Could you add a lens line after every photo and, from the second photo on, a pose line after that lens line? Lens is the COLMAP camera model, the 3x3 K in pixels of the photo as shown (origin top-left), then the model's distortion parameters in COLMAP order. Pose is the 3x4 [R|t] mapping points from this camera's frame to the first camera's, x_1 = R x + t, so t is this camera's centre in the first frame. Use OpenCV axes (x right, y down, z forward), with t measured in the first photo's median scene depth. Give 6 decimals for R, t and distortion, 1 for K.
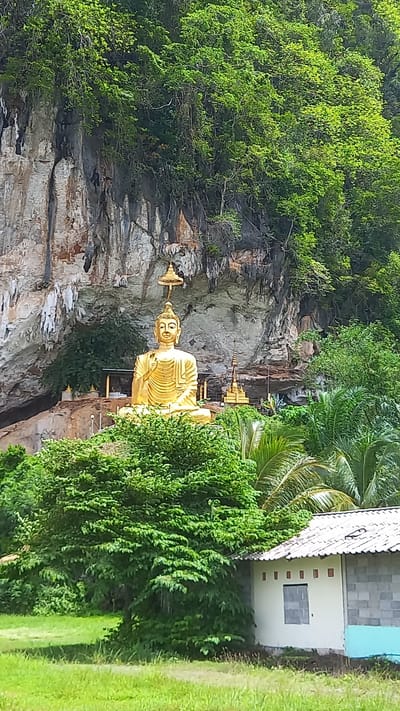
lens RADIAL K [[996.5, 0, 199.8], [0, 996.5, 334.1], [0, 0, 1]] dist [0.104134, -0.029273]
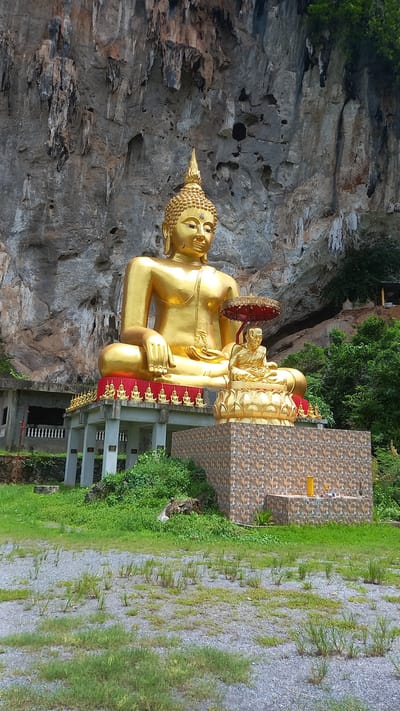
lens RADIAL K [[510.4, 0, 202.3], [0, 510.4, 345.2], [0, 0, 1]] dist [0.054791, -0.075088]
pose [[0.984678, -0.007411, -0.174225, -0.202135], [0.010641, 0.999788, 0.017612, 0.098009], [0.174058, -0.019196, 0.984548, 0.365514]]
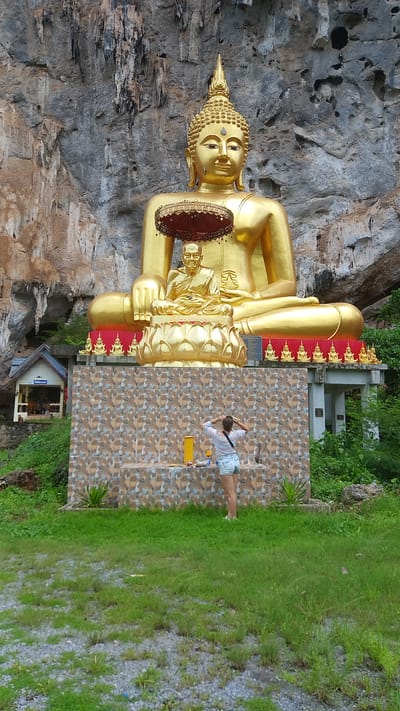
lens RADIAL K [[519.3, 0, 200.2], [0, 519.3, 342.1], [0, 0, 1]] dist [0.030536, -0.030006]
pose [[0.863240, -0.072426, -0.499571, -0.146528], [0.112697, 0.992326, 0.050872, 0.114237], [0.492053, -0.100215, 0.864778, 0.426462]]
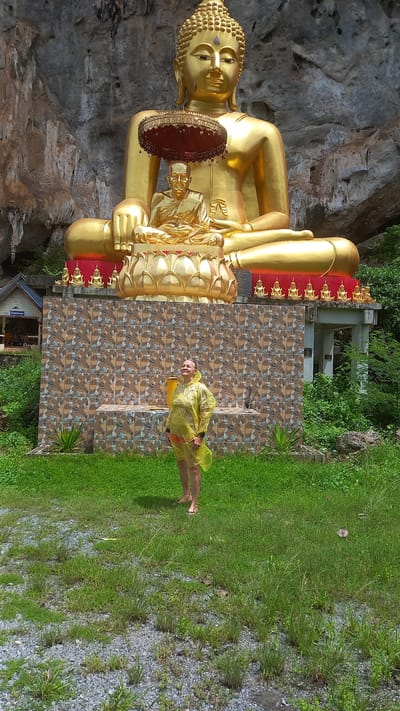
lens RADIAL K [[526.6, 0, 200.4], [0, 526.6, 335.1], [0, 0, 1]] dist [0.027831, -0.004951]
pose [[0.879489, 0.001993, -0.475914, -0.151420], [0.084939, 0.983279, 0.161083, 0.115416], [0.468278, -0.182095, 0.864614, 0.433839]]
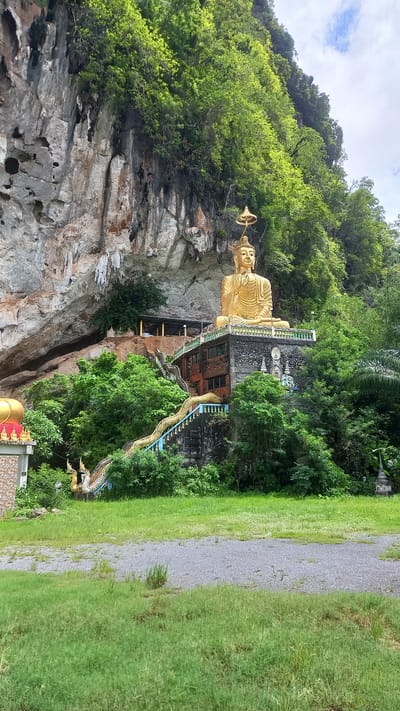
lens RADIAL K [[510.4, 0, 202.3], [0, 510.4, 345.2], [0, 0, 1]] dist [0.054791, -0.075088]
pose [[0.980780, 0.034301, 0.192080, -0.146883], [-0.033767, 0.999411, -0.006053, 0.078906], [-0.192175, -0.000549, 0.981361, 0.297189]]
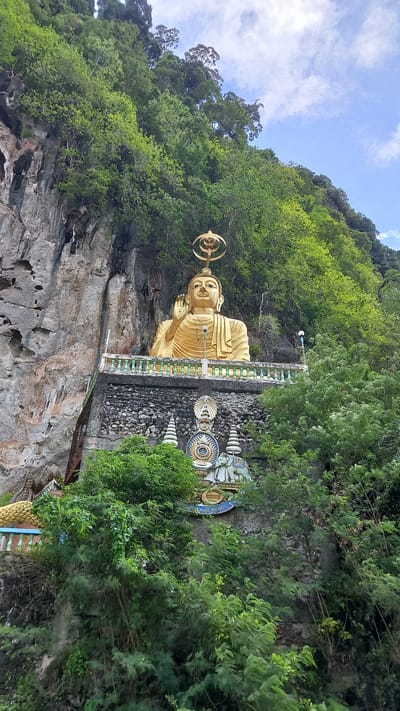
lens RADIAL K [[519.3, 0, 200.2], [0, 519.3, 342.1], [0, 0, 1]] dist [0.030536, -0.030006]
pose [[0.997905, -0.023410, -0.060321, -0.010451], [-0.003297, 0.912648, -0.408733, 0.129809], [0.064620, 0.408076, 0.910658, 0.500689]]
